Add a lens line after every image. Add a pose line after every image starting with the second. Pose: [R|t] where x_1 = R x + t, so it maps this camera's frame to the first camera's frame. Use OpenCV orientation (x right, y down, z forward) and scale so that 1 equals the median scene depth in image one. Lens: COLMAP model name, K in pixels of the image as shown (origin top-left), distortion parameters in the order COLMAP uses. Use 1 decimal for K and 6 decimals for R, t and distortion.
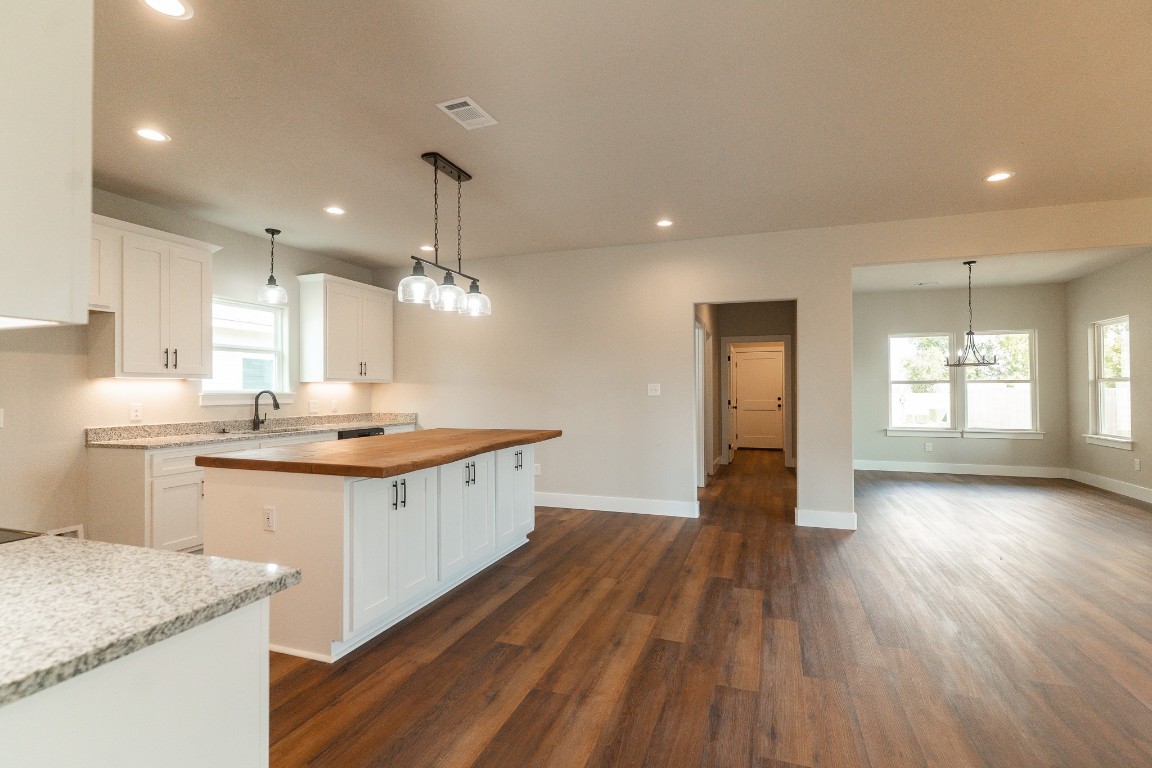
lens RADIAL K [[569.9, 0, 568.9], [0, 569.9, 382.5], [0, 0, 1]] dist [-0.003889, -0.003263]
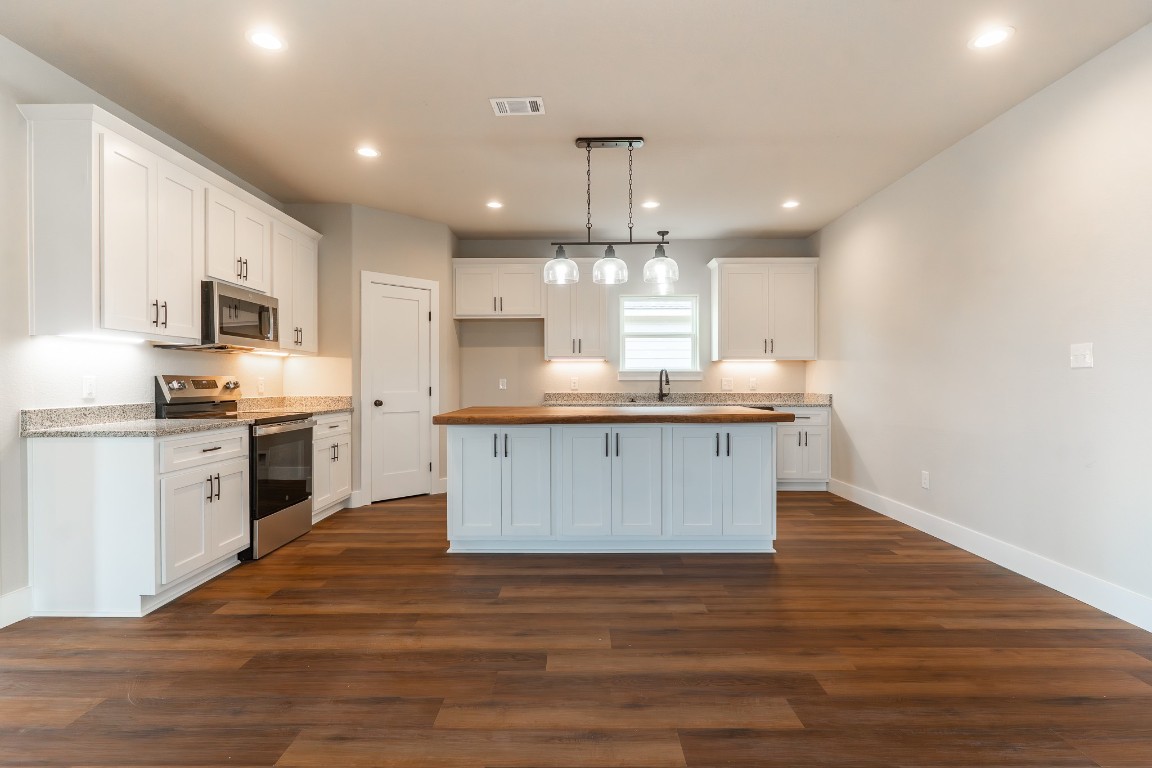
lens RADIAL K [[580.2, 0, 585.7], [0, 580.2, 383.0], [0, 0, 1]] dist [-0.005664, -0.000732]
pose [[0.307237, 0.004126, -0.951624, 0.727028], [0.009400, 0.999929, 0.007370, 0.042779], [0.951587, -0.011209, 0.307176, 0.607517]]
